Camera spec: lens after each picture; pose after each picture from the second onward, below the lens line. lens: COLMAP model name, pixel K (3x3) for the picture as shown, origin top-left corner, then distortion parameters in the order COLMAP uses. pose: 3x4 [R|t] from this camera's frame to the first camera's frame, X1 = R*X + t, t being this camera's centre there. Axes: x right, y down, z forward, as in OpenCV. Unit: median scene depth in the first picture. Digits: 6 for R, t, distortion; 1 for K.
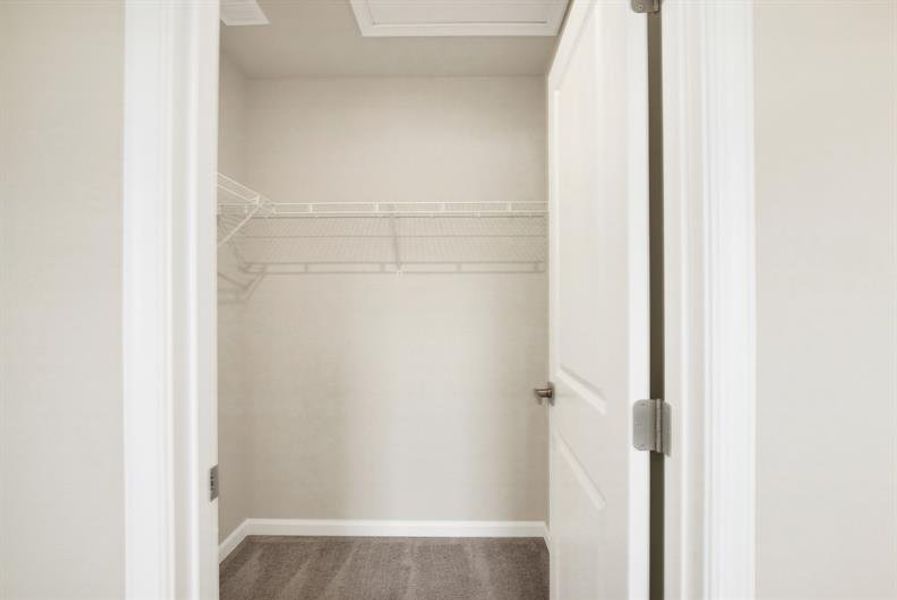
lens RADIAL K [[417.1, 0, 449.7], [0, 417.1, 298.3], [0, 0, 1]] dist [-0.033601, 0.001891]
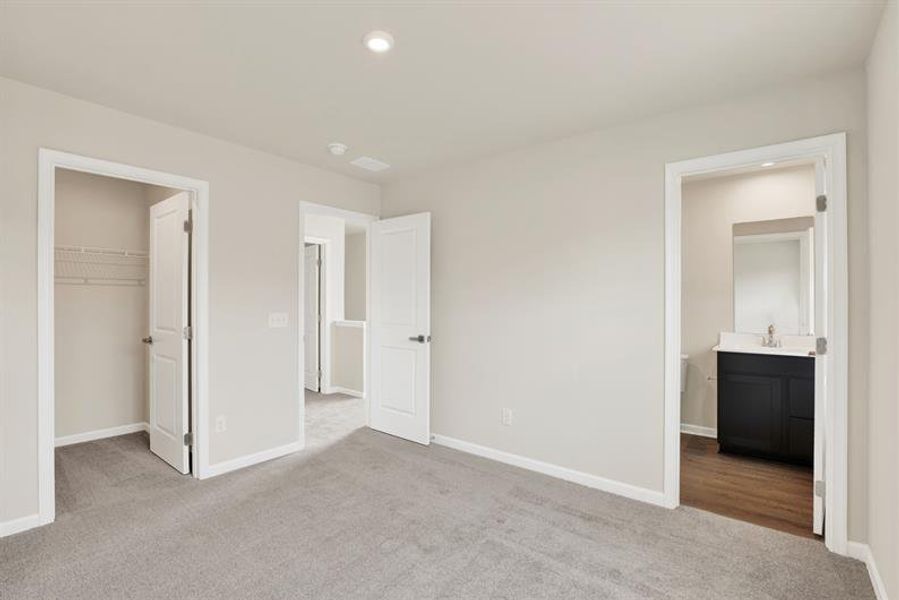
lens RADIAL K [[418.0, 0, 449.9], [0, 418.0, 297.4], [0, 0, 1]] dist [-0.033601, 0.001891]
pose [[0.599663, 0.019439, 0.800016, -0.577613], [-0.013297, 0.999809, -0.014327, 0.004558], [-0.800142, -0.002046, 0.599807, -1.667342]]
